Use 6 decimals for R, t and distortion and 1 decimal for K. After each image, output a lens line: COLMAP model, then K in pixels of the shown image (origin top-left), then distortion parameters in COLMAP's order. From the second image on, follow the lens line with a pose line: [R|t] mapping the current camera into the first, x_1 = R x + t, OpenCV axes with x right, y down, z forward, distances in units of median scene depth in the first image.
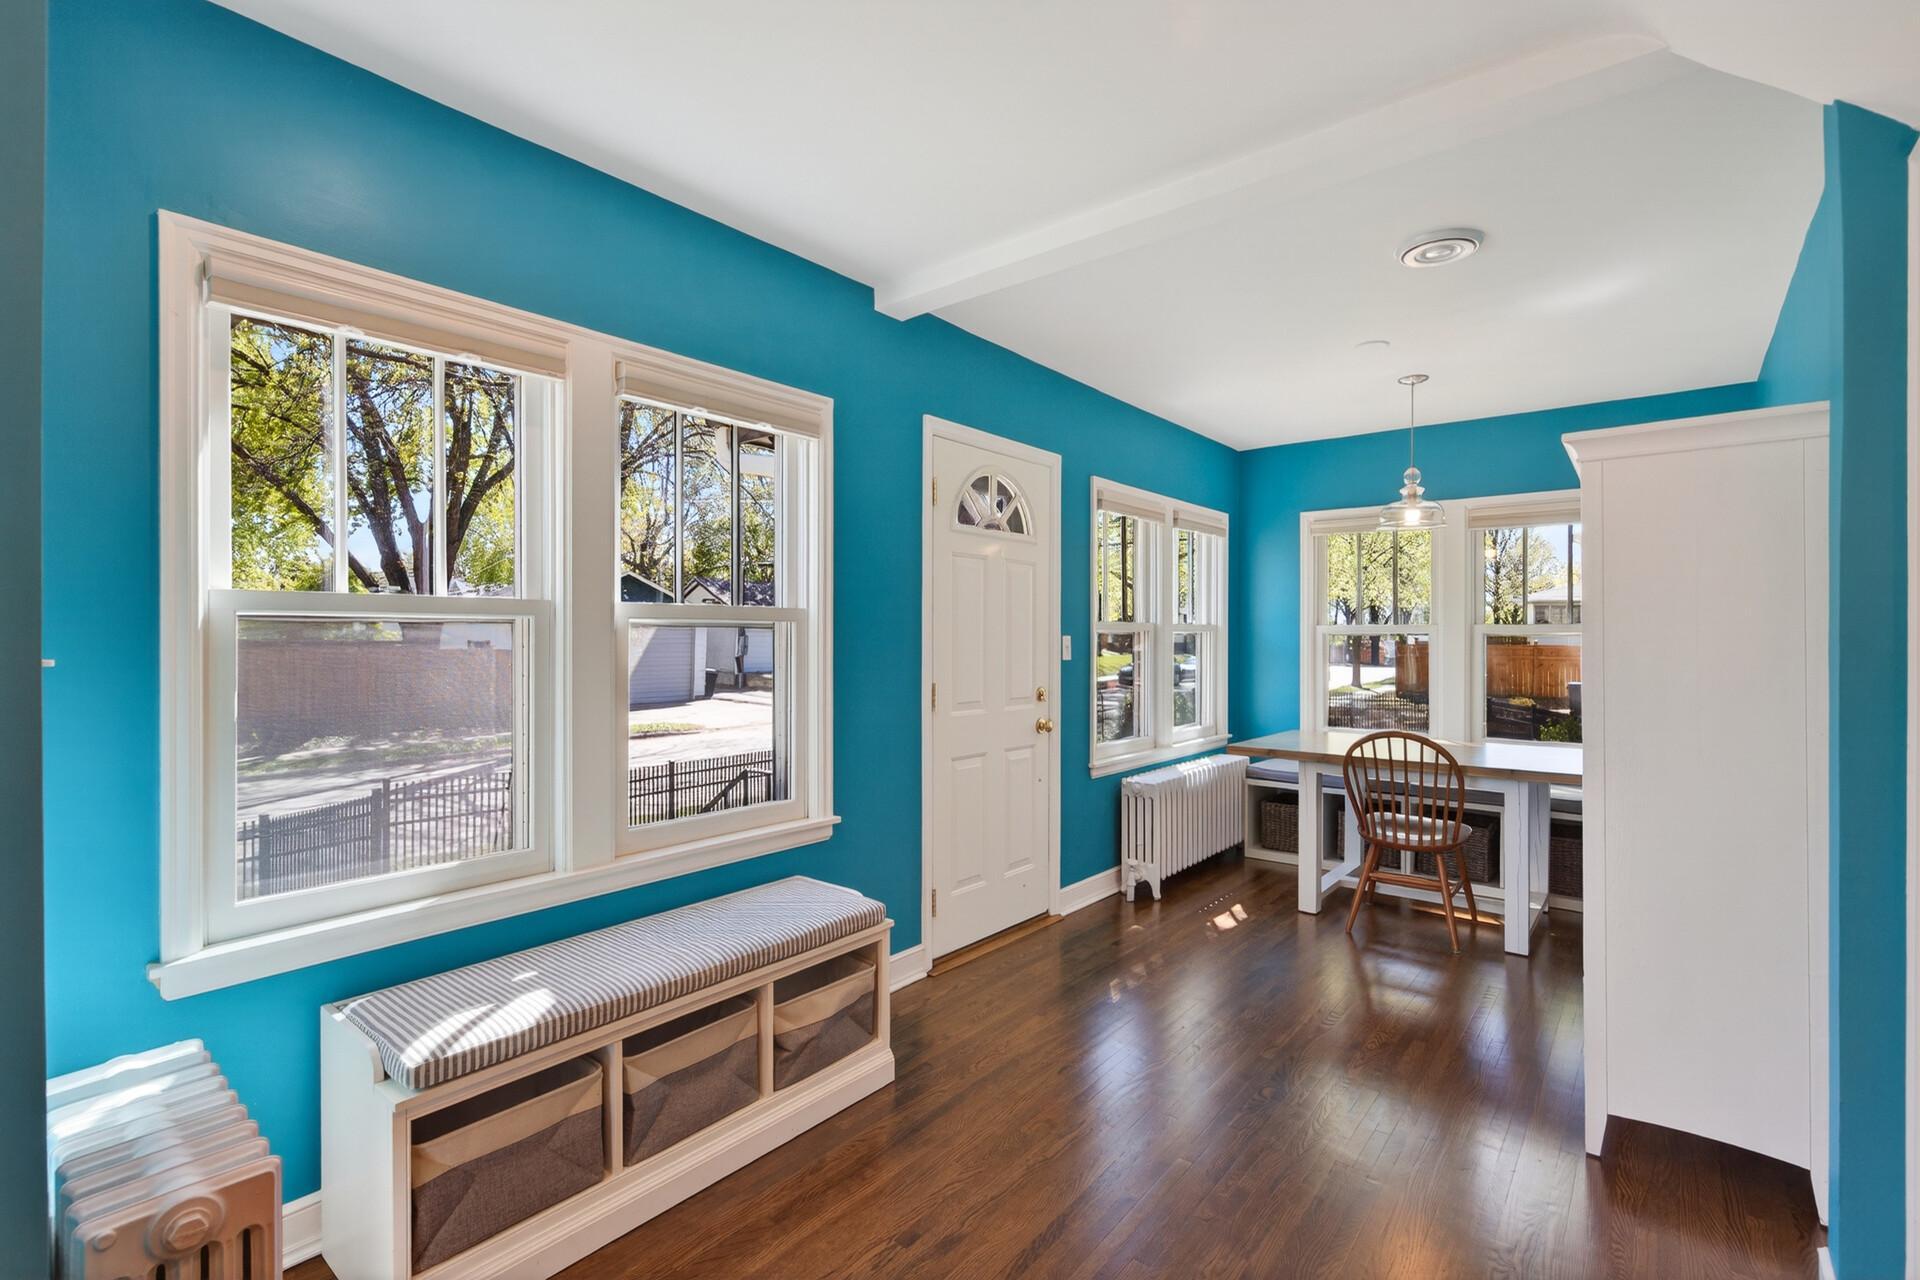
lens RADIAL K [[888.7, 0, 955.6], [0, 888.7, 633.9], [0, 0, 1]] dist [-0.002743, -0.000208]
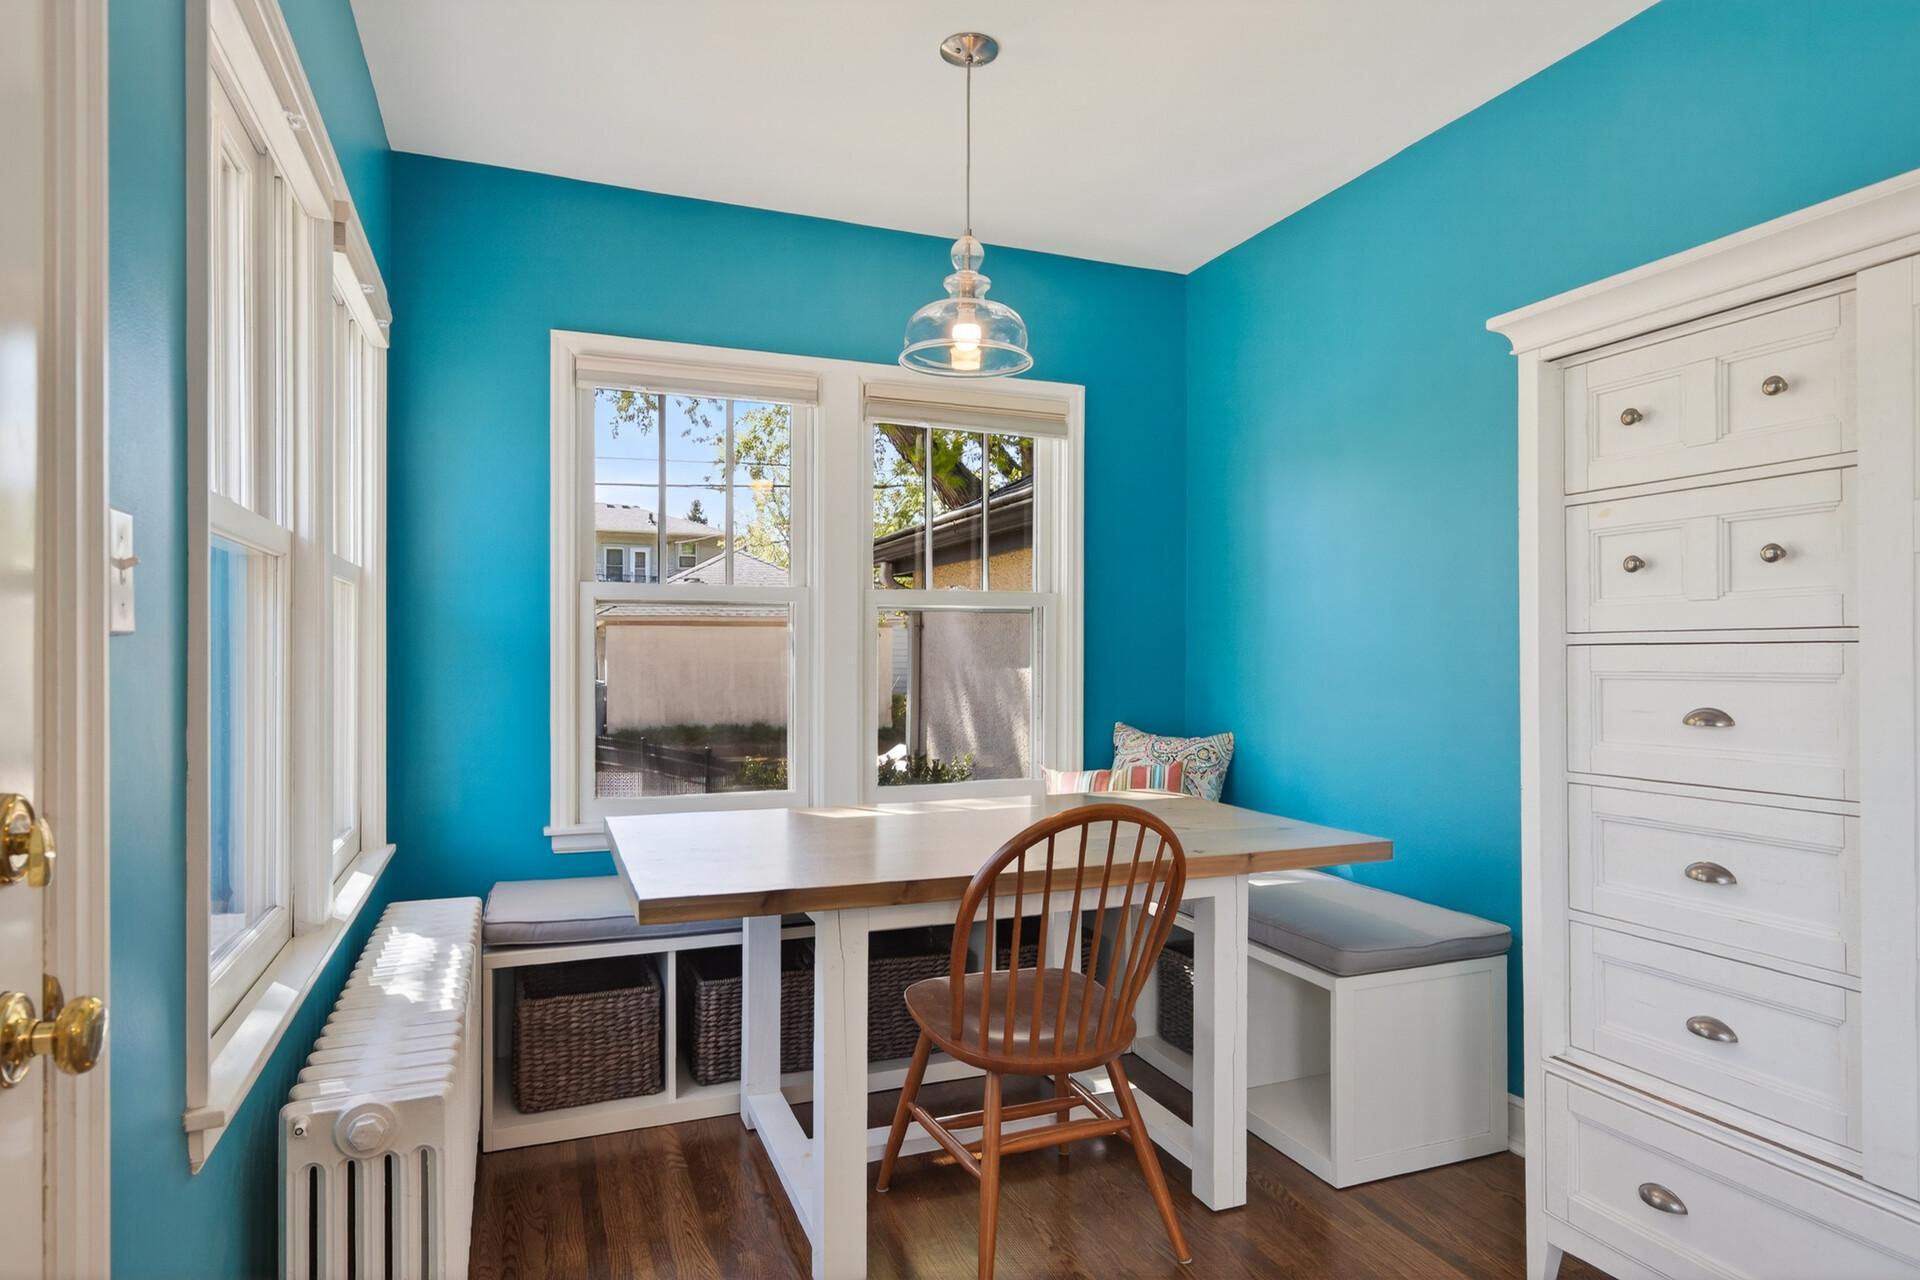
lens RADIAL K [[1029.4, 0, 960.0], [0, 1029.4, 640.0], [0, 0, 1]] dist [-0.000351, 0.000489]
pose [[0.461445, 0.000475, 0.887169, 0.027451], [0.002807, 0.999994, -0.001995, 0.030091], [-0.887164, 0.003411, 0.461441, 0.758411]]
